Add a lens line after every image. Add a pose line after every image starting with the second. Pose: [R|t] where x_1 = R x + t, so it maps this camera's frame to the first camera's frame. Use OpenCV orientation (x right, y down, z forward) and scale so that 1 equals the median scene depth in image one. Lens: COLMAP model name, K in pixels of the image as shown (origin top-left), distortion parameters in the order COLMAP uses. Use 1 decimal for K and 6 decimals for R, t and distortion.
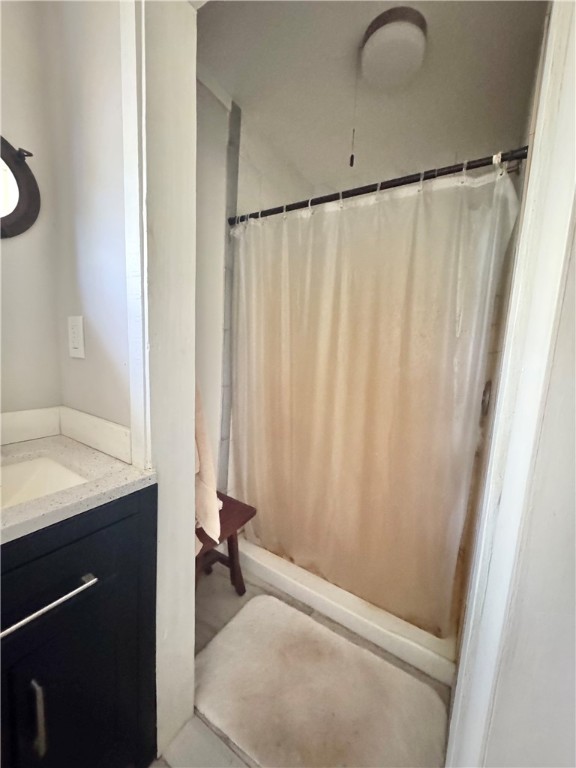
lens RADIAL K [[308.7, 0, 288.0], [0, 308.7, 384.0], [0, 0, 1]] dist [-0.008398, 0.000164]
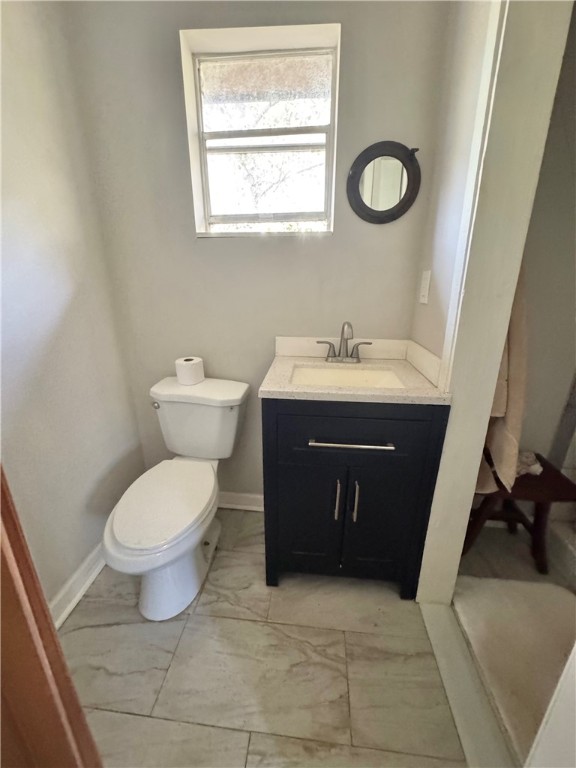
lens RADIAL K [[308.7, 0, 288.0], [0, 308.7, 384.0], [0, 0, 1]] dist [-0.008398, 0.000164]
pose [[0.441019, 0.225222, -0.868779, 0.309679], [-0.092599, 0.974254, 0.205560, 0.036121], [0.892708, -0.010208, 0.450520, -0.134055]]
